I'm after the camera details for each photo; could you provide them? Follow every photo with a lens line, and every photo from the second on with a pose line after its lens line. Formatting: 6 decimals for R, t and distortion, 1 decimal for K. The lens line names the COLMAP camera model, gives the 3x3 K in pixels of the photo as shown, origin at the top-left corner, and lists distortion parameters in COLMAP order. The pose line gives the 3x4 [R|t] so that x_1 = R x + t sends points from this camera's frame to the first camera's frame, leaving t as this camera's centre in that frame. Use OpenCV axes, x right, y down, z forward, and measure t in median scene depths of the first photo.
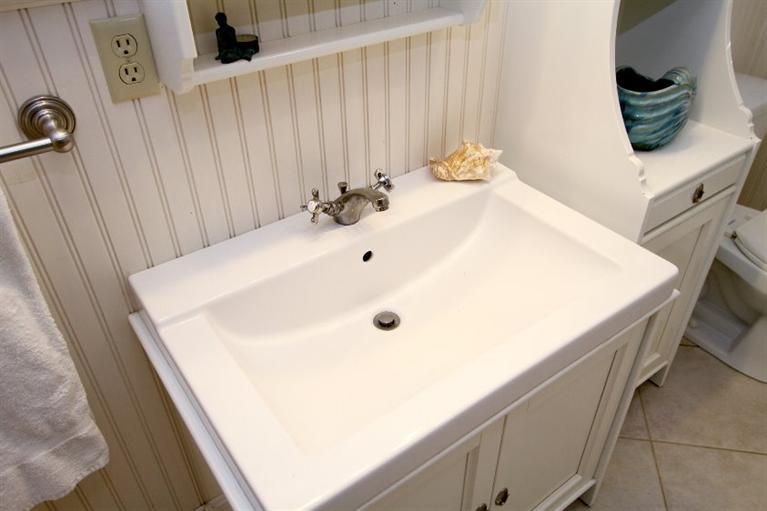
lens RADIAL K [[586.8, 0, 383.3], [0, 586.8, 254.5], [0, 0, 1]] dist [0.022186, -0.009547]
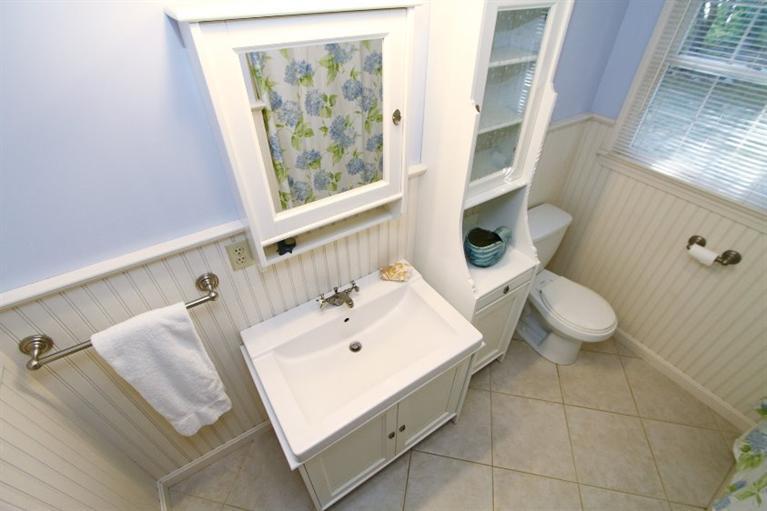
lens RADIAL K [[357.0, 0, 382.6], [0, 357.0, 253.4], [0, 0, 1]] dist [-0.012759, 0.000189]
pose [[0.998963, 0.035759, -0.028176, 0.140298], [-0.033731, 0.997015, 0.069444, -0.352135], [0.030575, -0.068421, 0.997188, -0.319599]]
